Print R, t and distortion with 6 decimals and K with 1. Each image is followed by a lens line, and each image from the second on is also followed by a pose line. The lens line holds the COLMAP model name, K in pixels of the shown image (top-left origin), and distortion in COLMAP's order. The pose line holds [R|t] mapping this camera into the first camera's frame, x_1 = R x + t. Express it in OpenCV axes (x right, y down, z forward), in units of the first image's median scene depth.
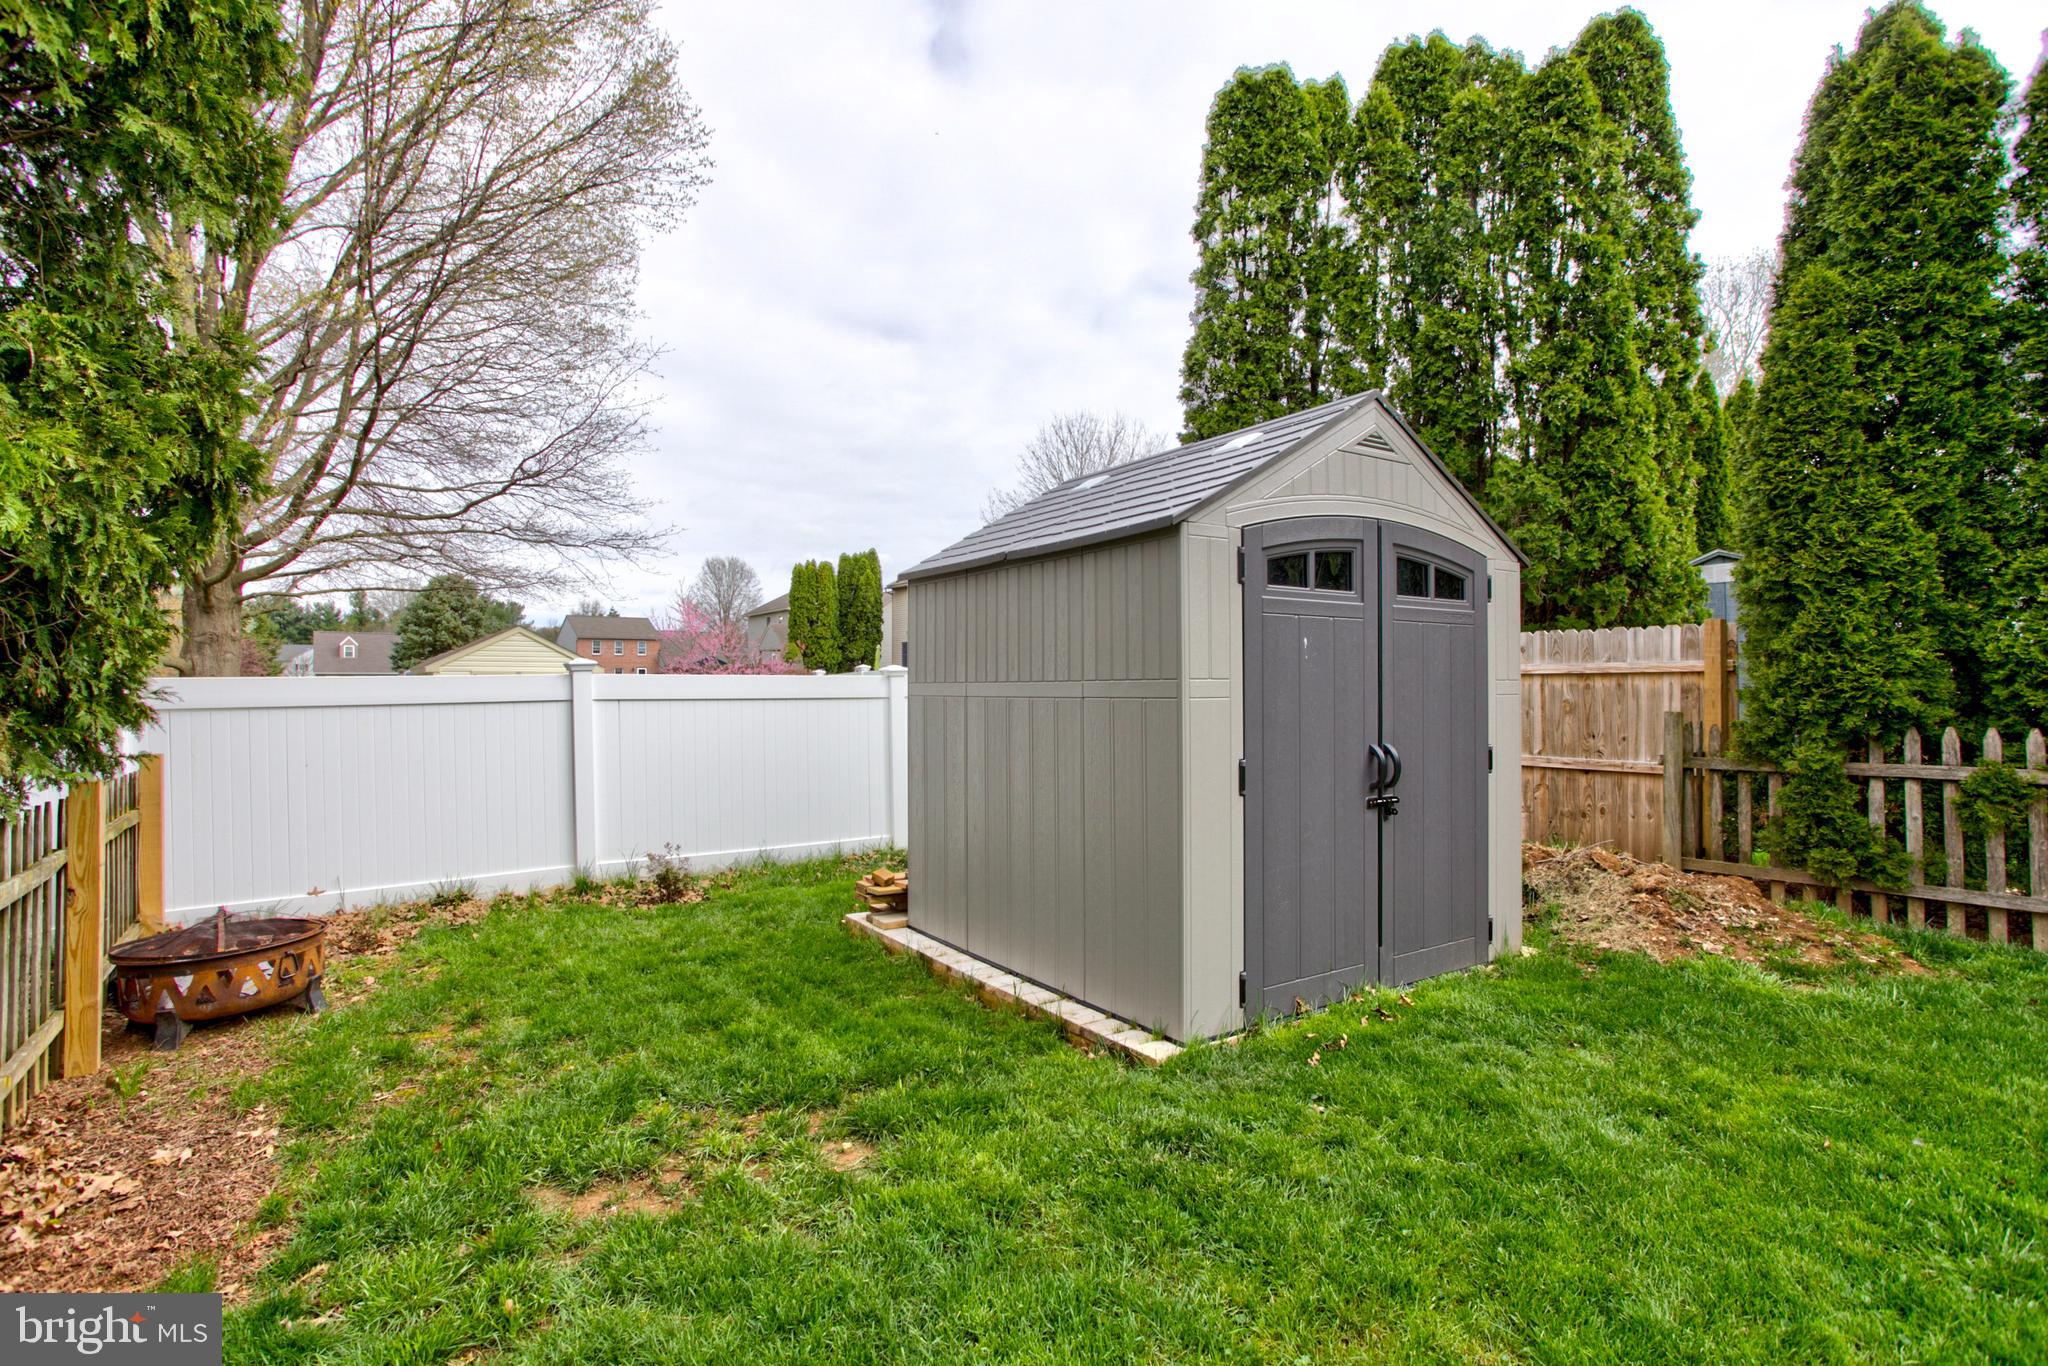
lens RADIAL K [[993.1, 0, 1013.1], [0, 993.1, 659.9], [0, 0, 1]] dist [-0.031299, 0.018298]
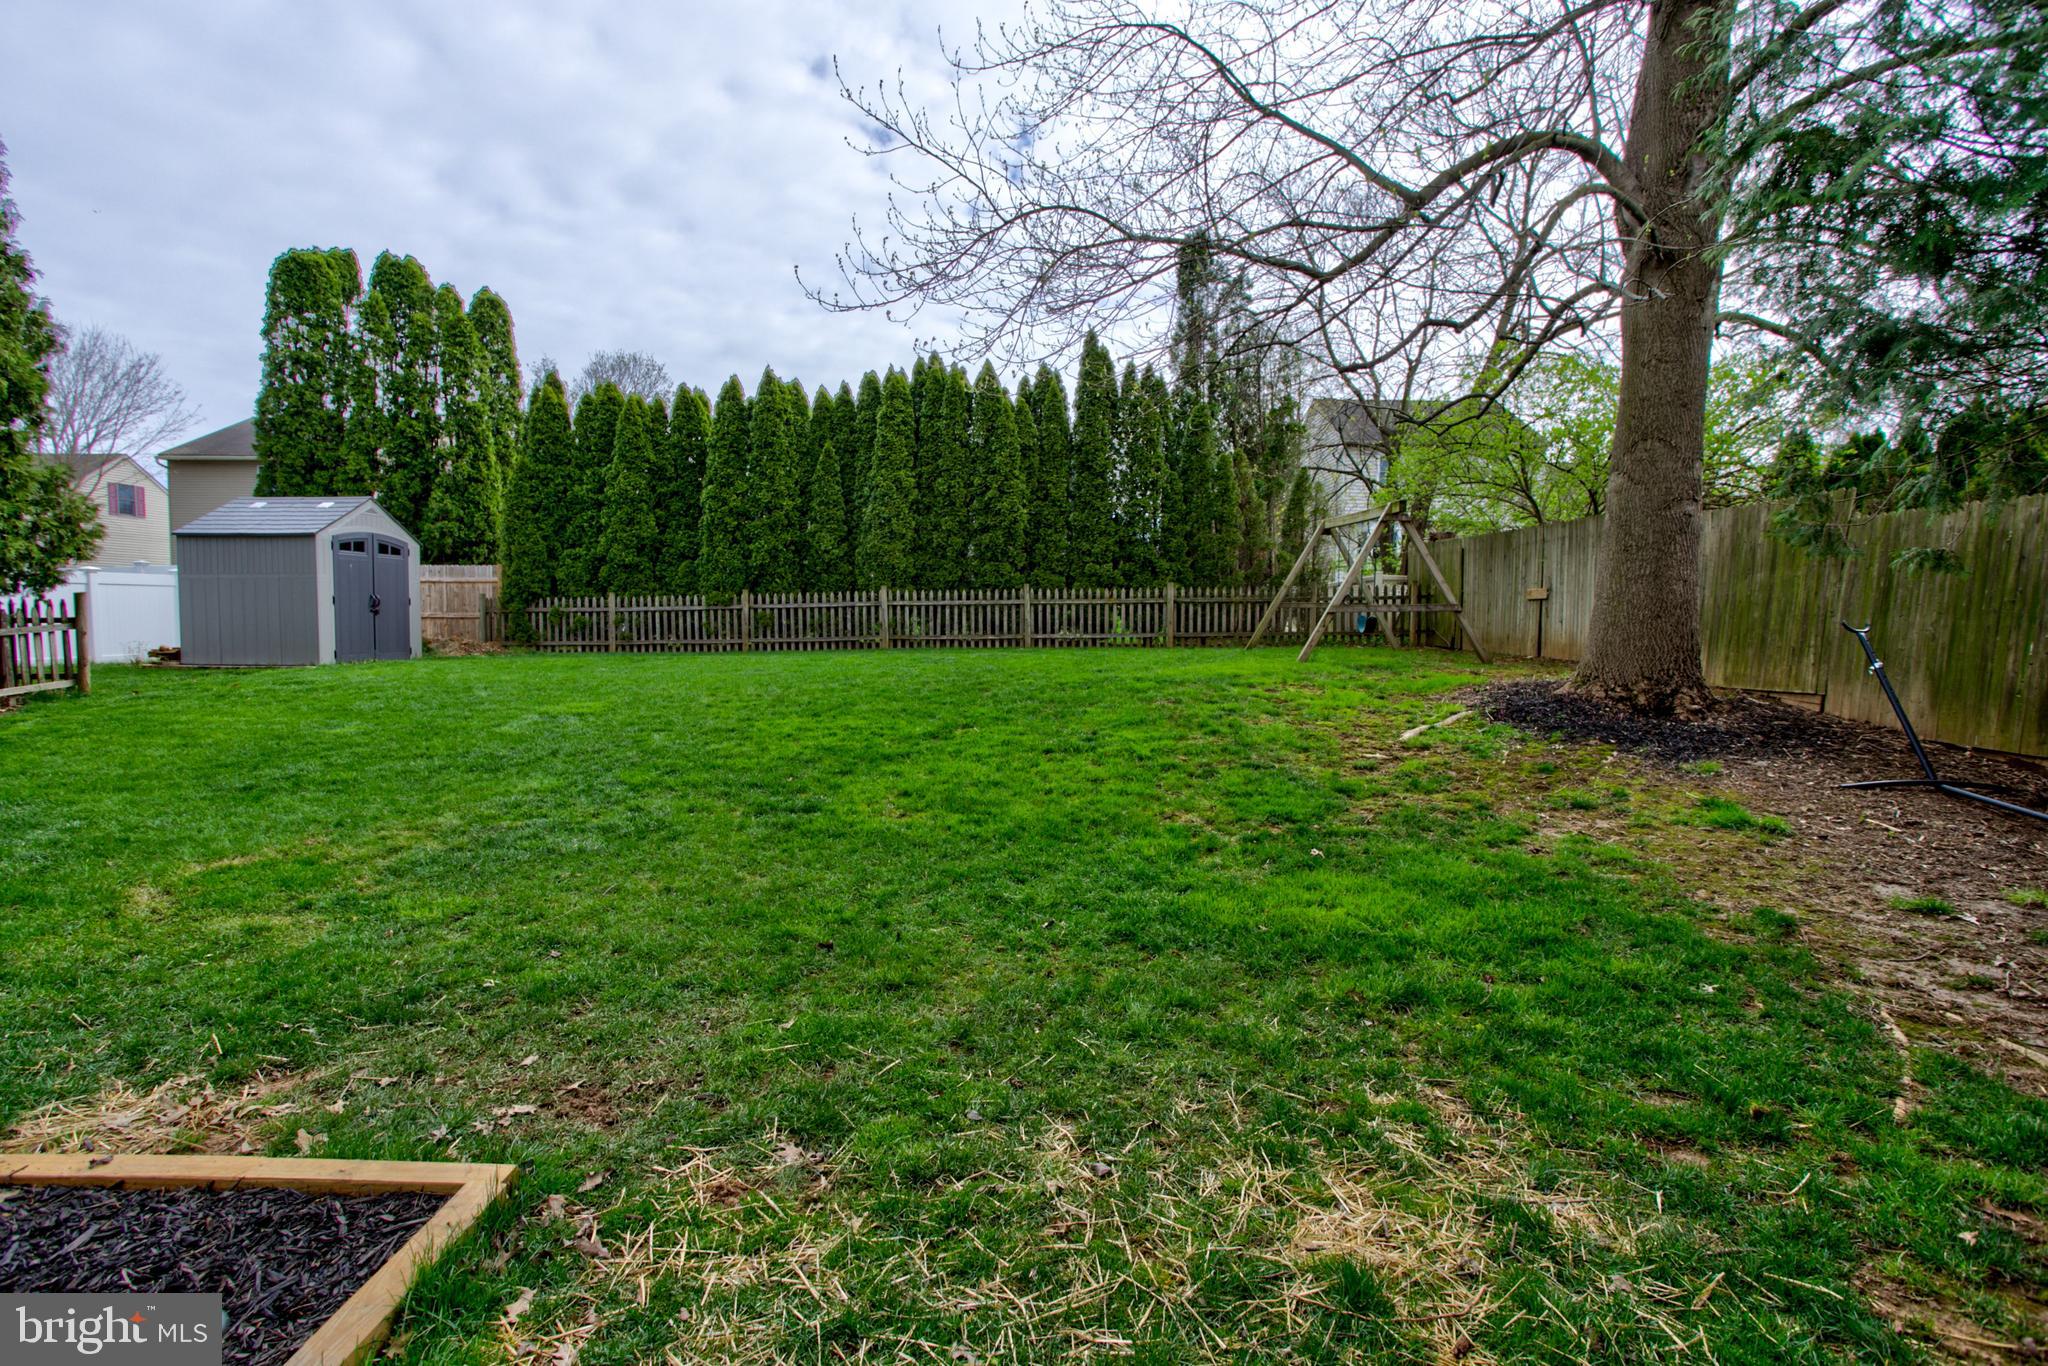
lens RADIAL K [[993.1, 0, 1009.4], [0, 993.1, 673.2], [0, 0, 1]] dist [-0.031299, 0.018298]
pose [[0.611862, -0.038355, 0.790034, -0.607245], [-0.028221, 0.997129, 0.070266, 0.029892], [-0.790461, -0.065289, 0.609023, -1.747622]]
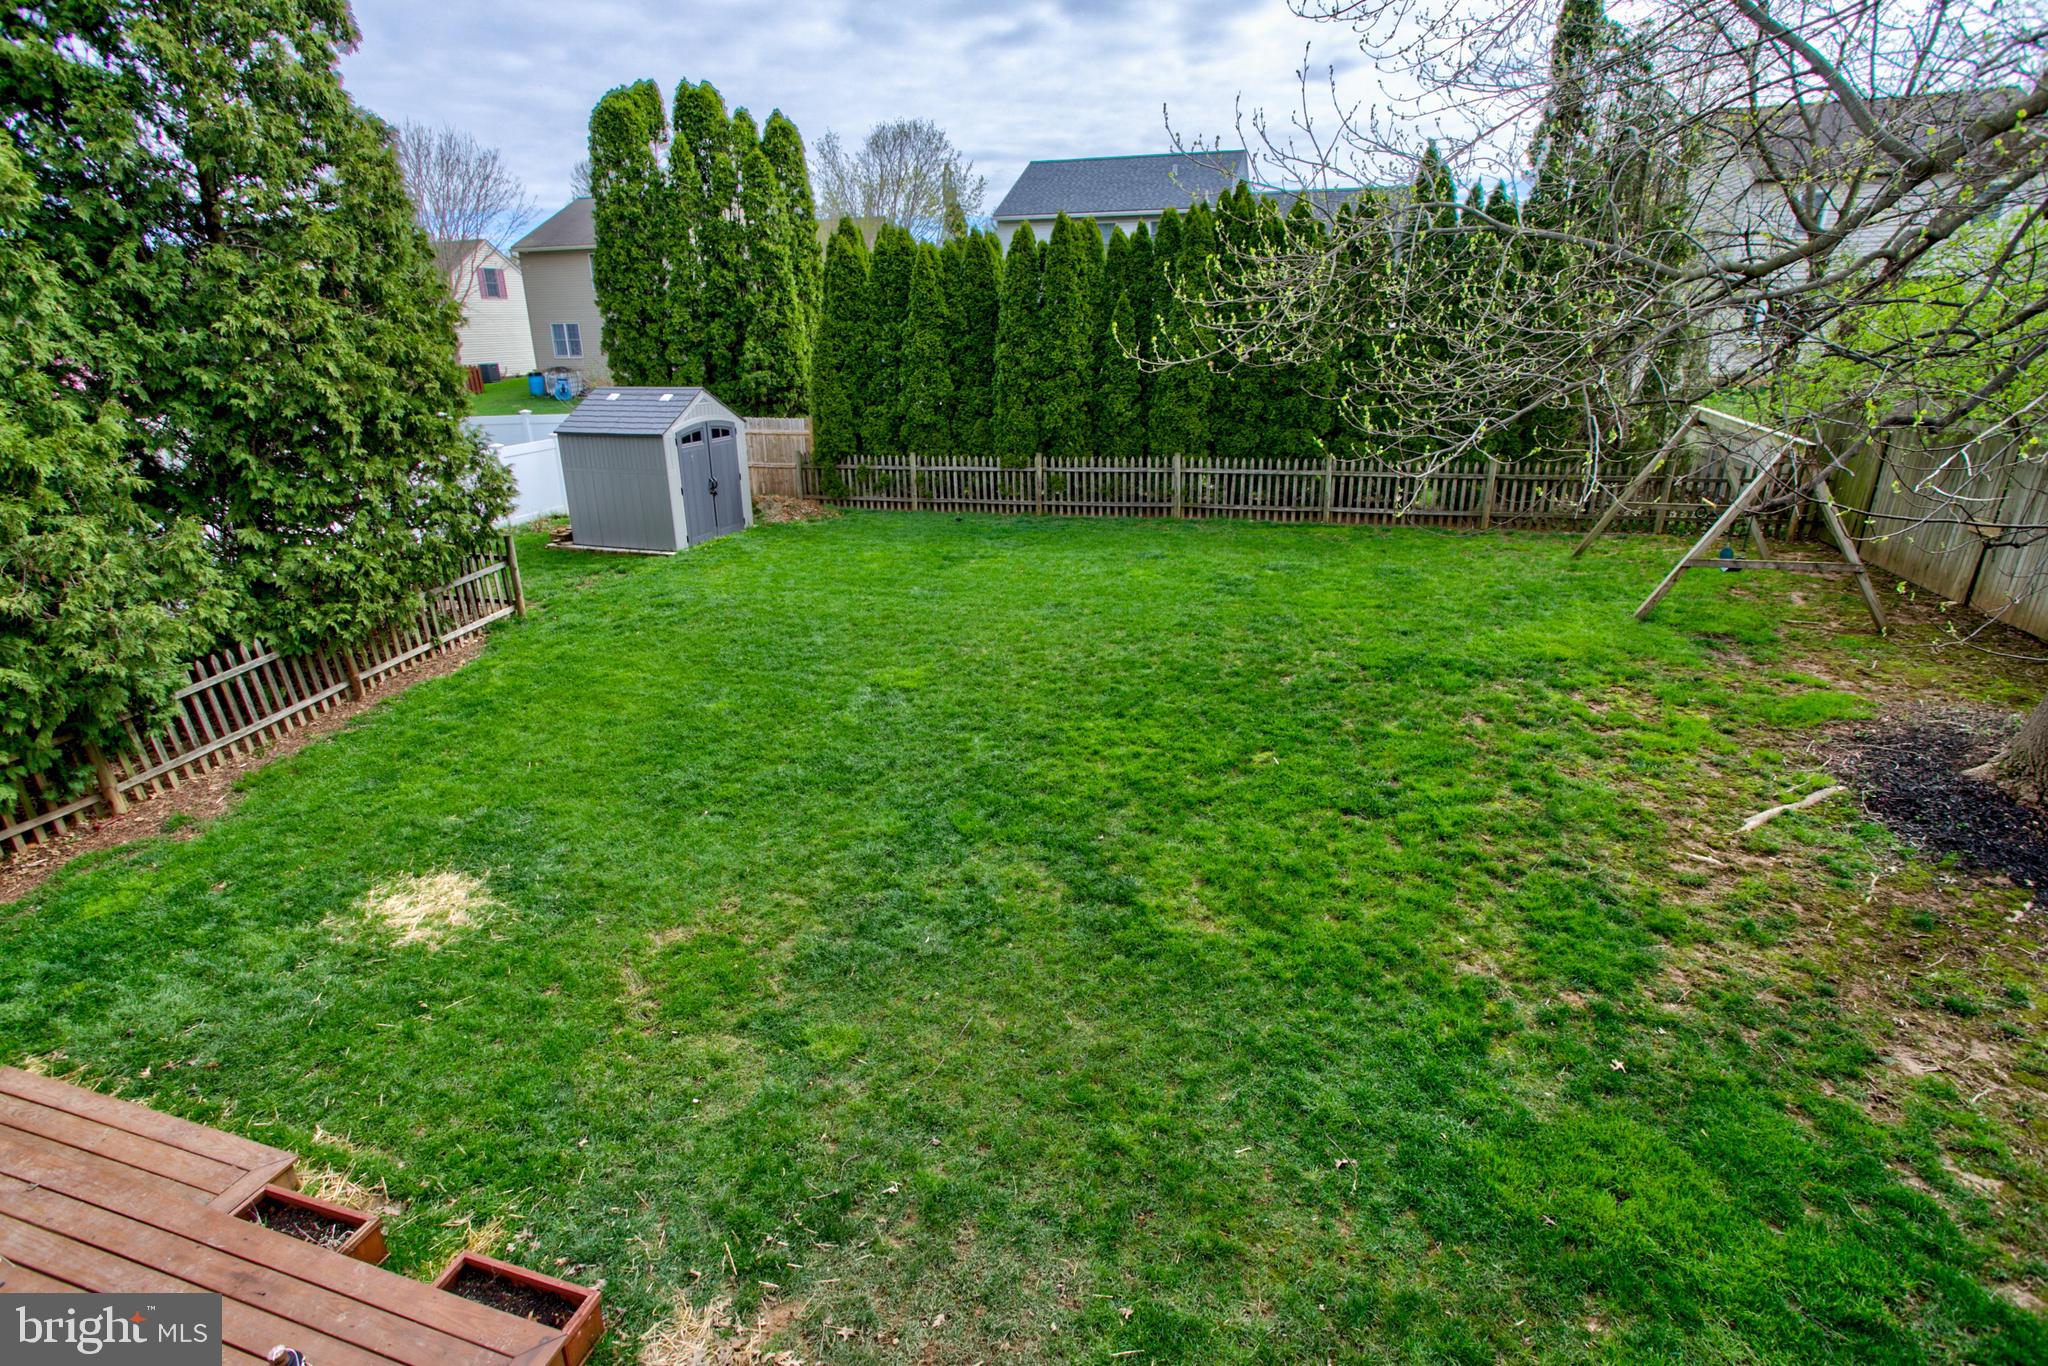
lens RADIAL K [[993.1, 0, 1018.2], [0, 993.1, 664.9], [0, 0, 1]] dist [-0.031299, 0.018298]
pose [[0.796278, -0.207795, 0.568122, -0.613969], [-0.002676, 0.937933, 0.346806, -0.340143], [-0.604925, -0.277674, 0.746299, -1.683874]]
